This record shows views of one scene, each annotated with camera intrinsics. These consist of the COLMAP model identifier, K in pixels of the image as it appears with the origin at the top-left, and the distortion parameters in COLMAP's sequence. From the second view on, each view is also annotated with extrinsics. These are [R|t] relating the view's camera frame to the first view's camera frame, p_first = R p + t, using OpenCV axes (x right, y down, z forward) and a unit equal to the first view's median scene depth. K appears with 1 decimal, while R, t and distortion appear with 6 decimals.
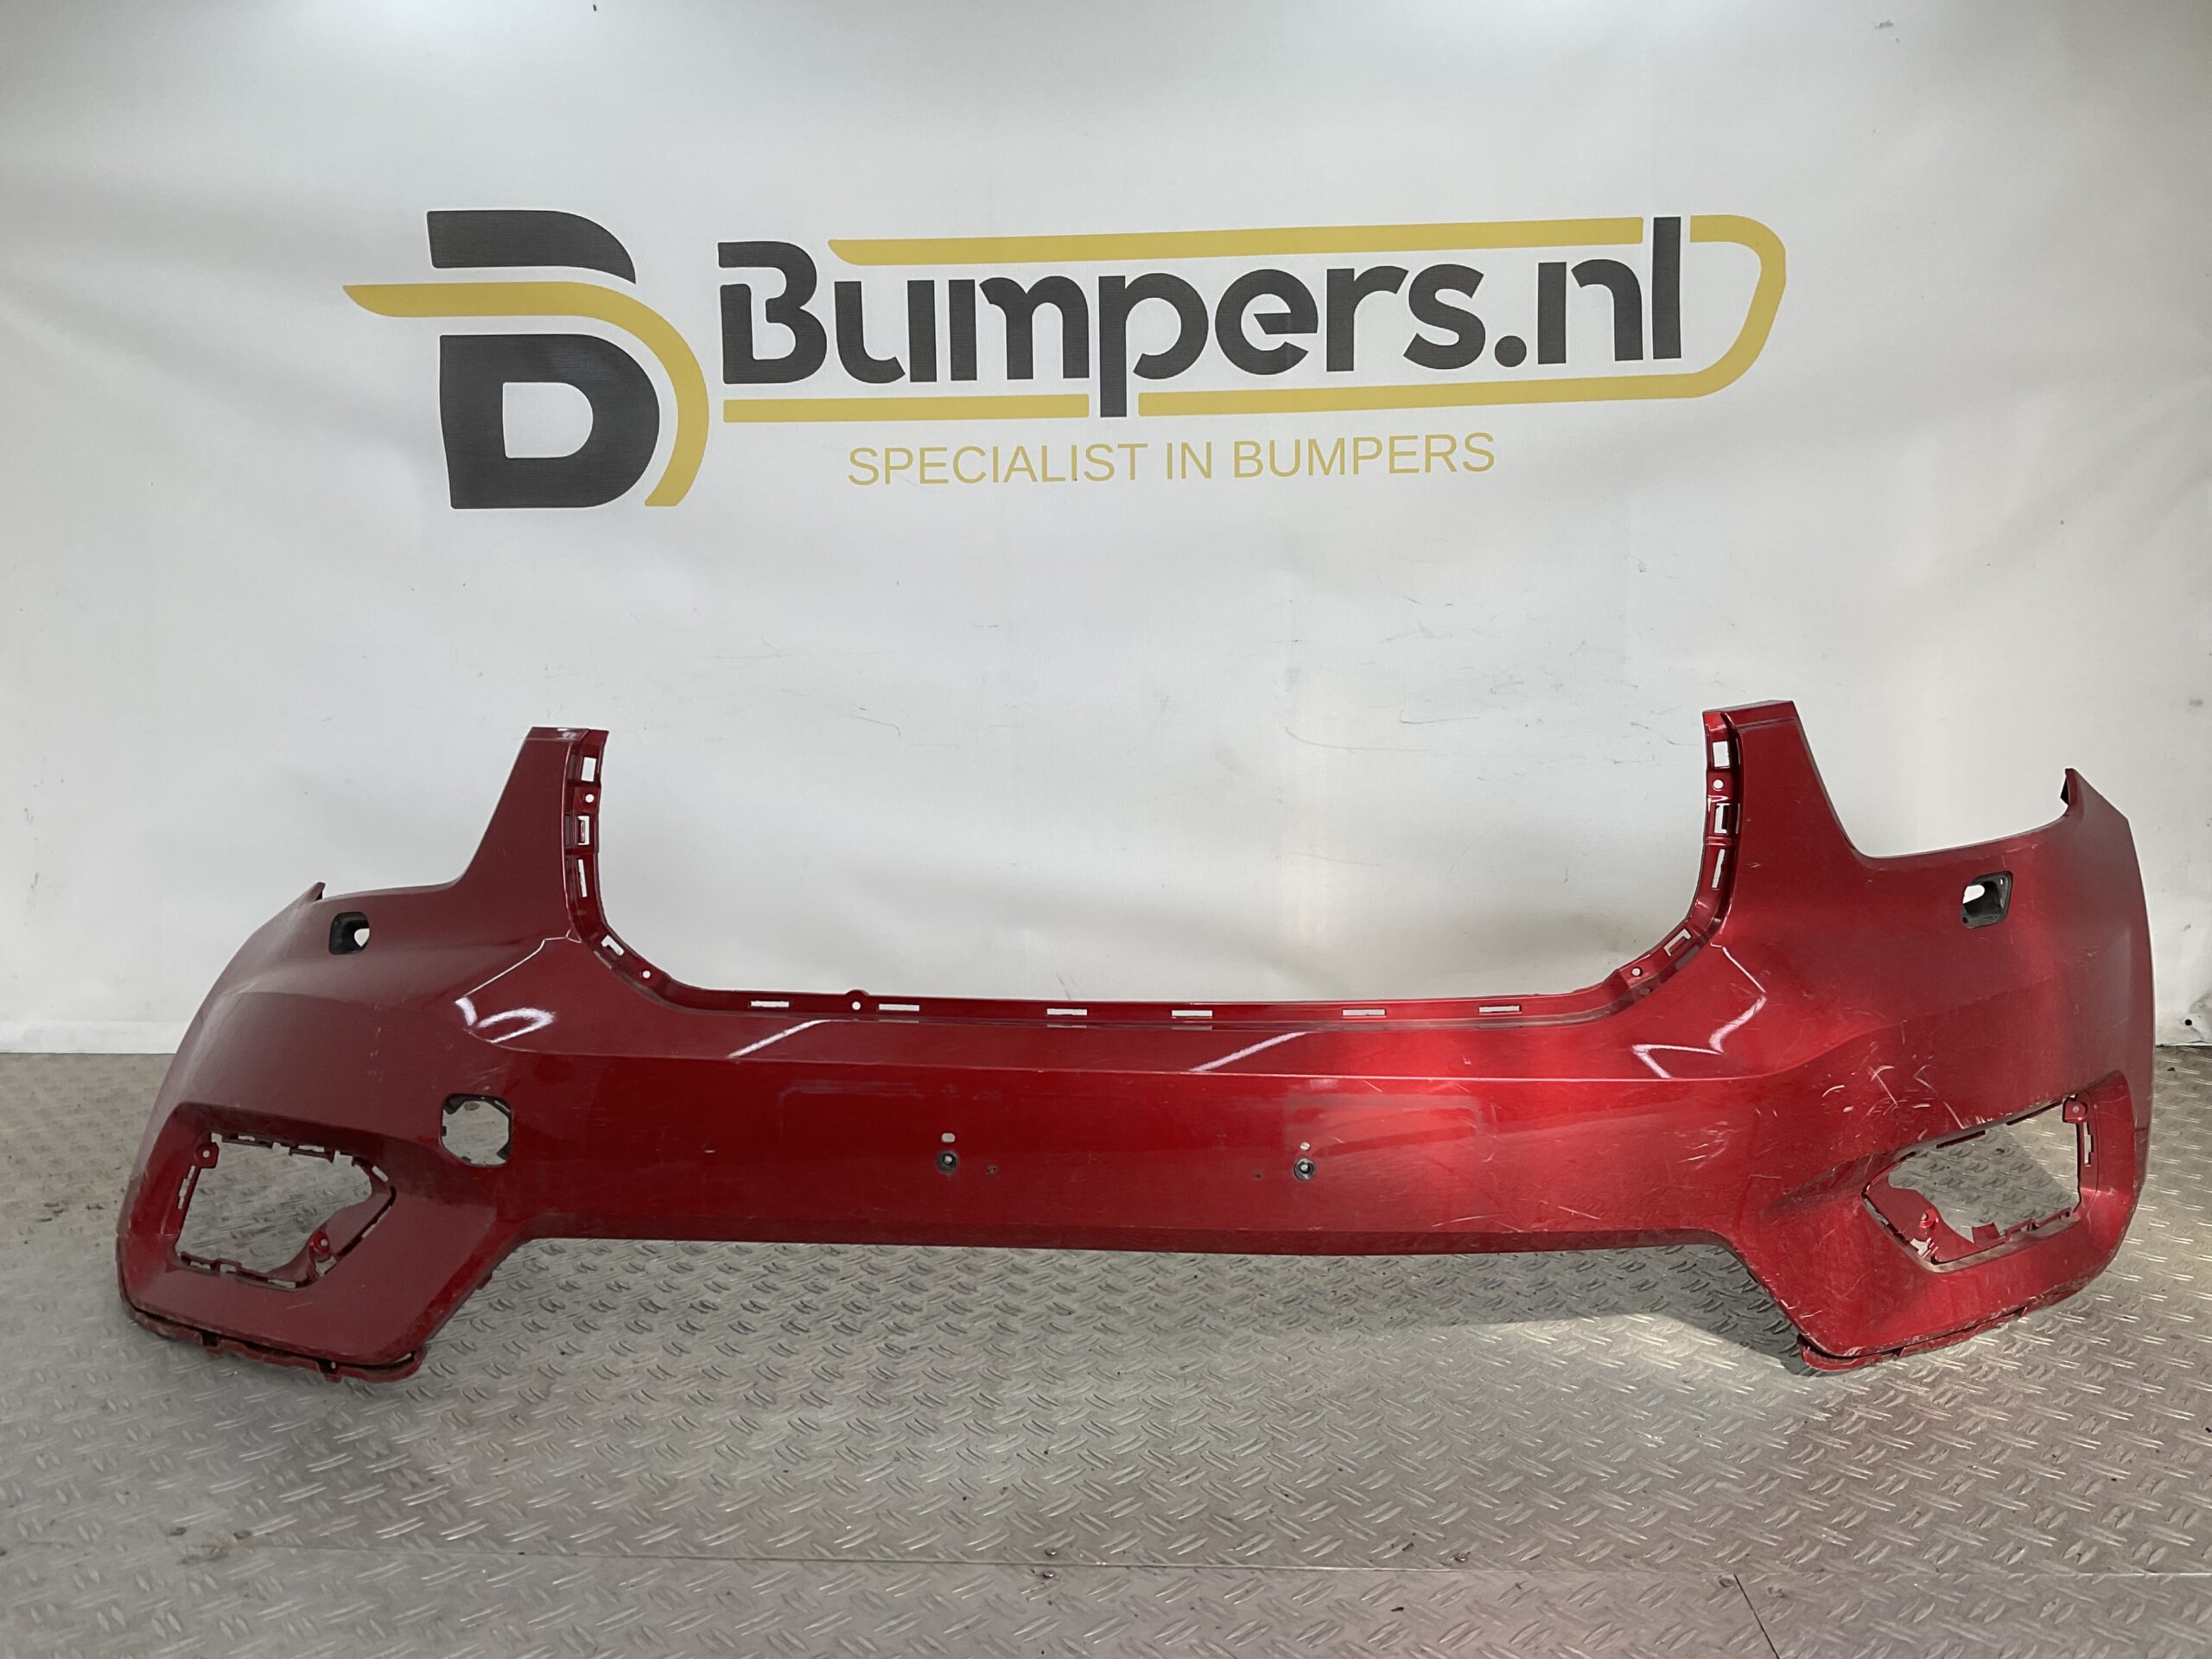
lens RADIAL K [[1835.6, 0, 1113.1], [0, 1835.6, 819.0], [0, 0, 1]] dist [0.132203, -0.269082]
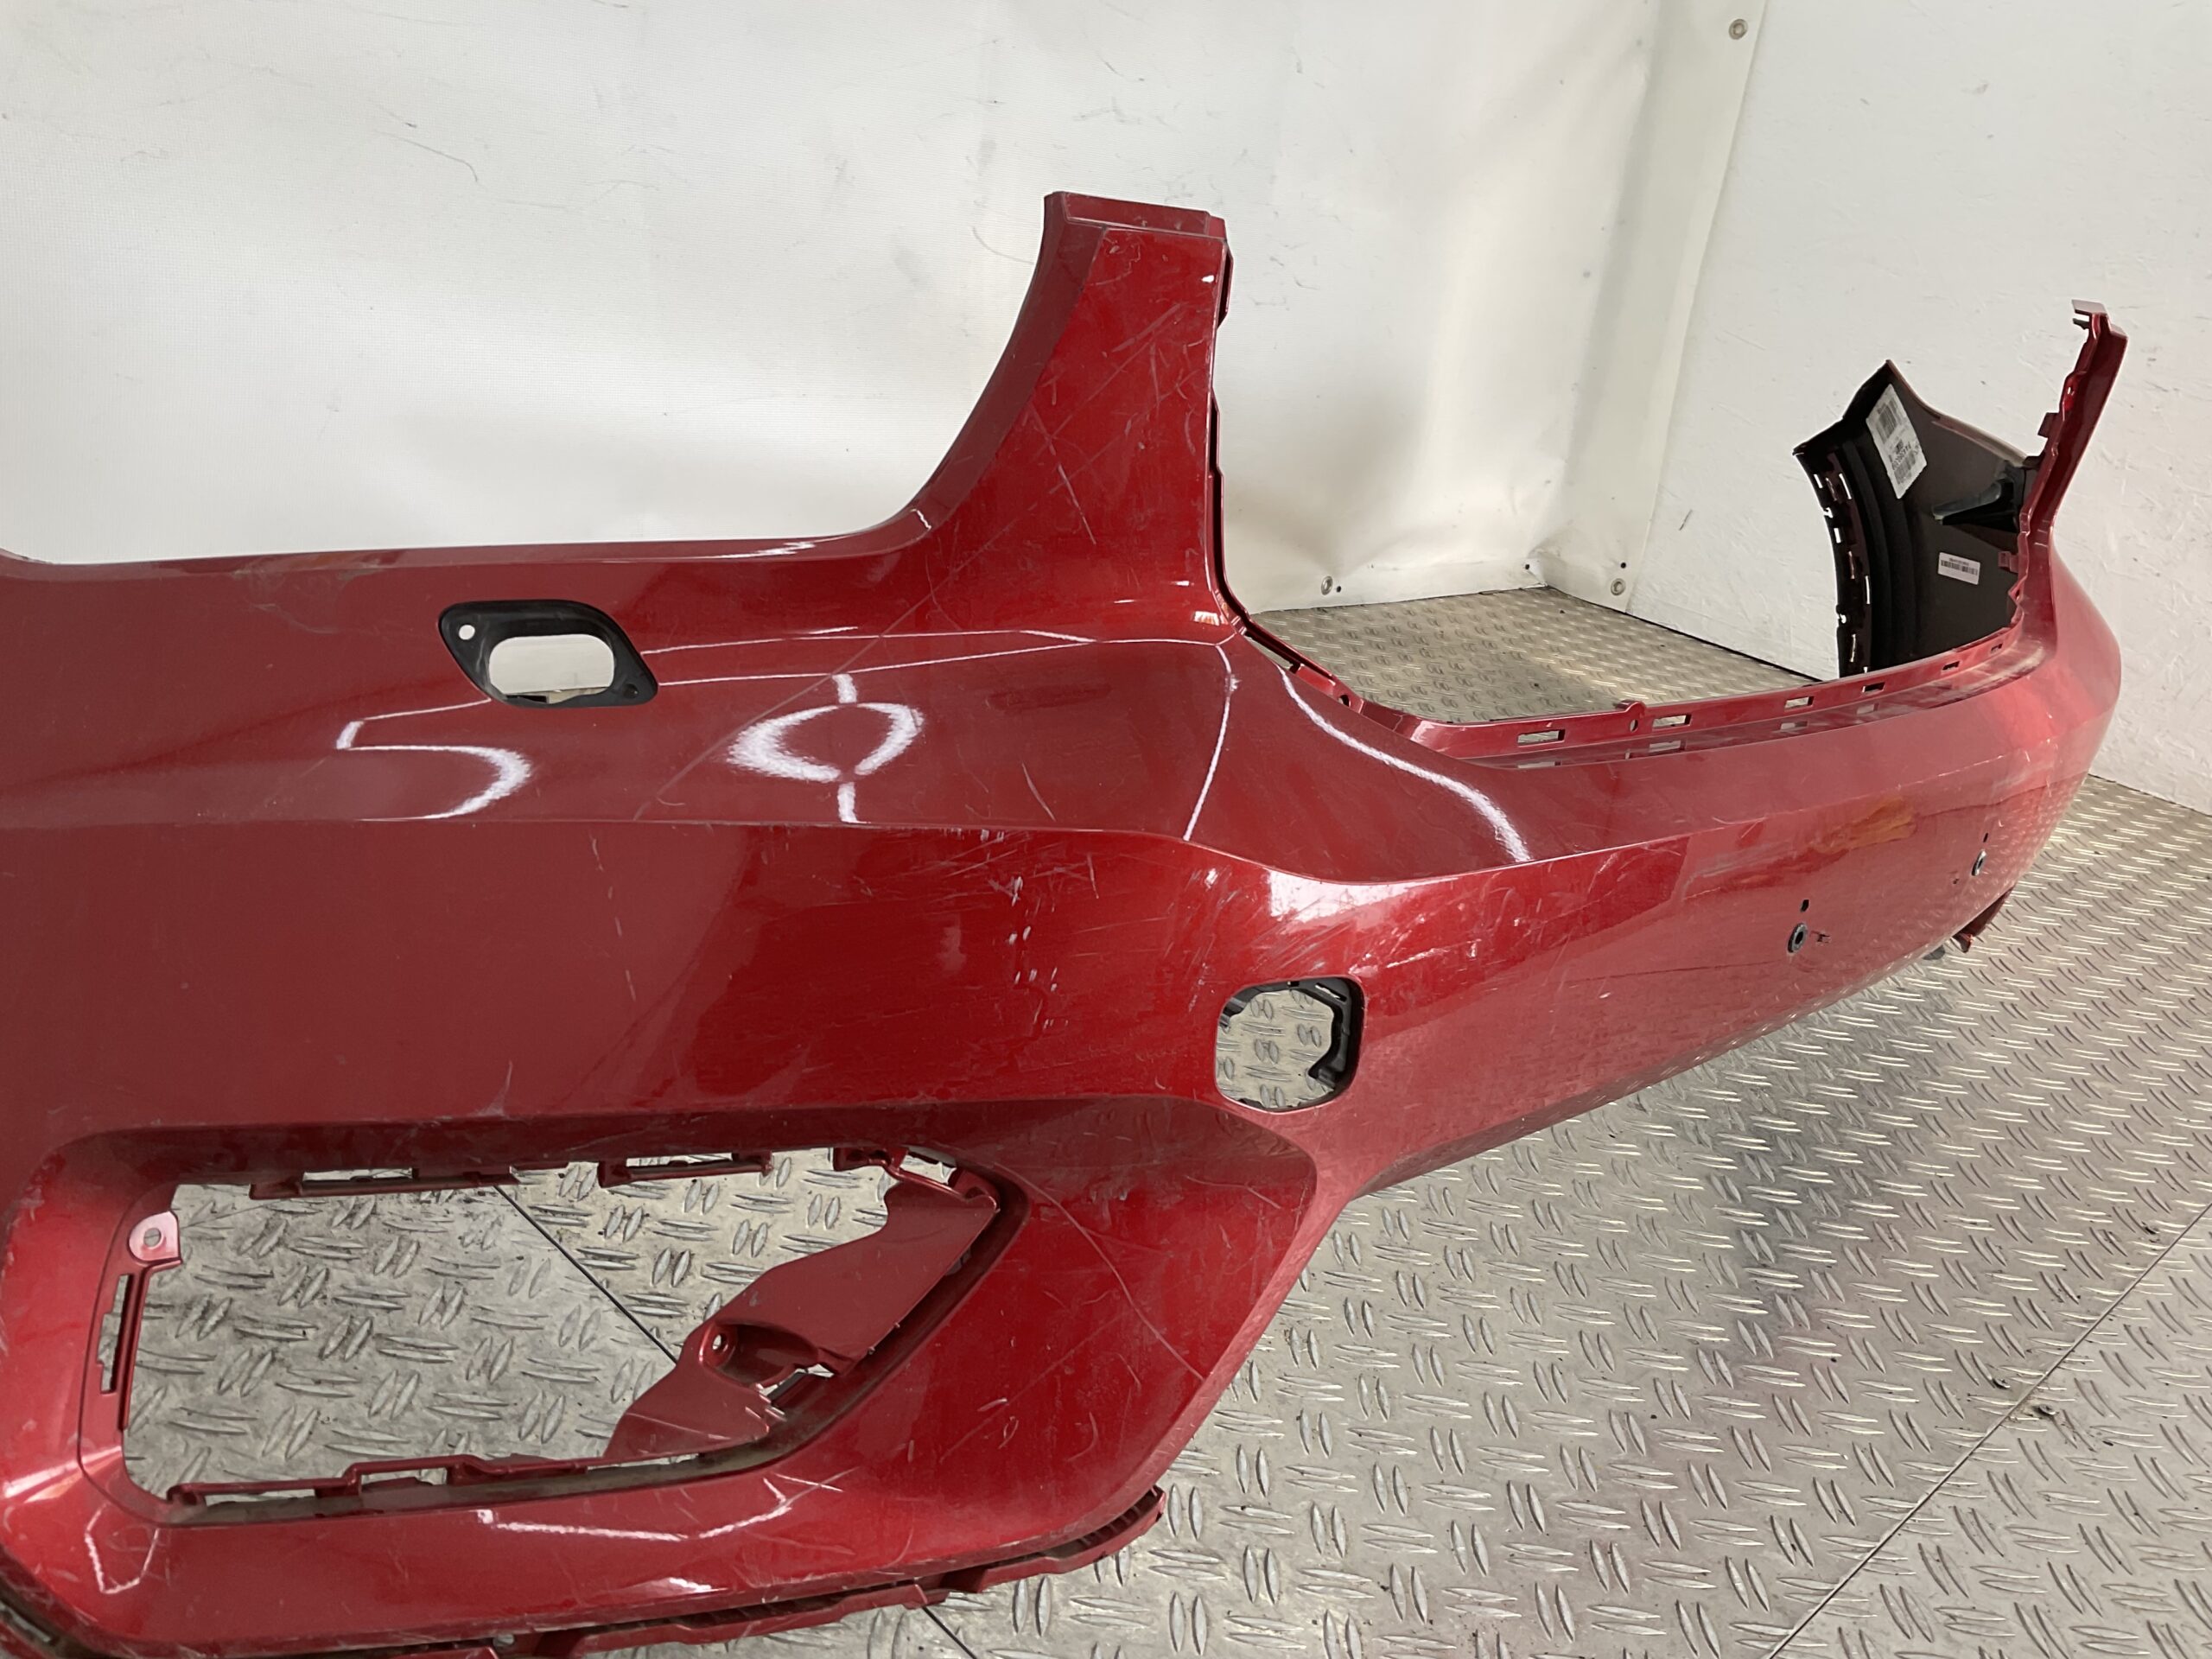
lens RADIAL K [[1835.6, 0, 1113.1], [0, 1835.6, 819.0], [0, 0, 1]] dist [0.132203, -0.269082]
pose [[0.667968, -0.149489, 0.729021, -0.447550], [-0.056947, 0.966477, 0.250358, -0.010295], [-0.742008, -0.208746, 0.637063, 0.443869]]
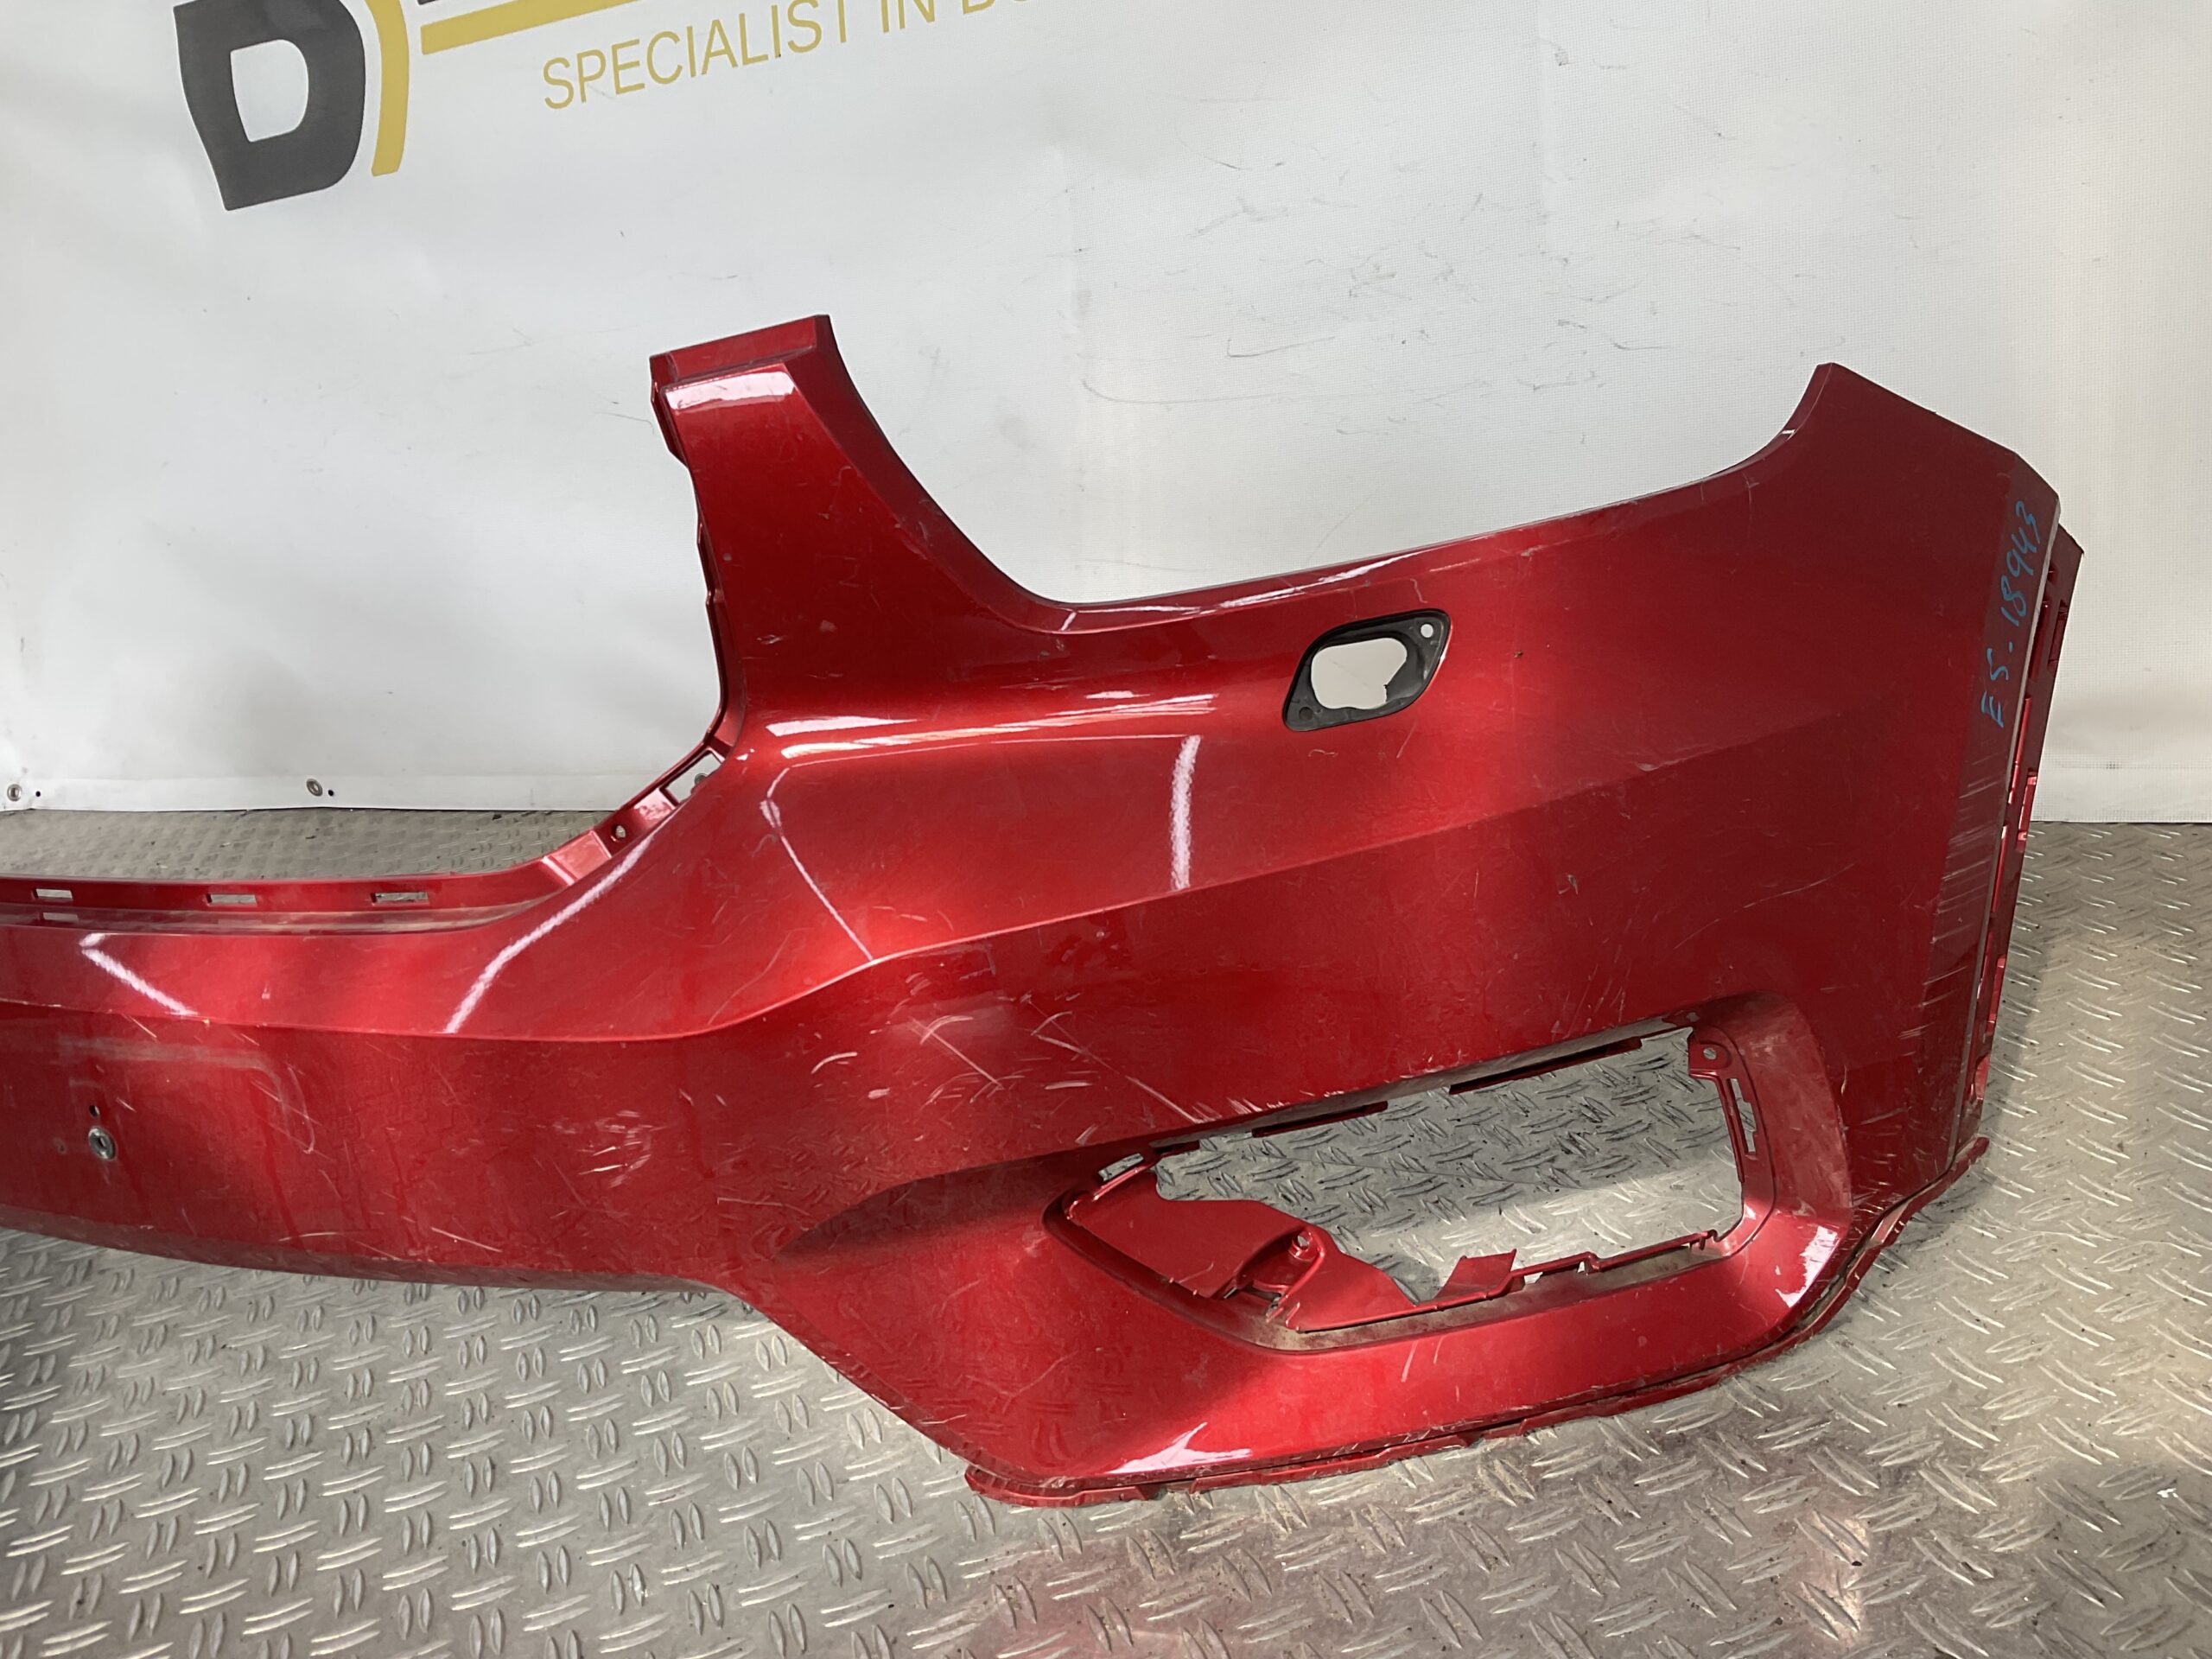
lens RADIAL K [[1833.4, 0, 1106.0], [0, 1833.4, 829.5], [0, 0, 1]] dist [0.124927, -0.234162]
pose [[0.903845, 0.009421, -0.427756, 0.412713], [0.074287, 0.981118, 0.178577, -0.006064], [0.421361, -0.193183, 0.886078, 0.344158]]
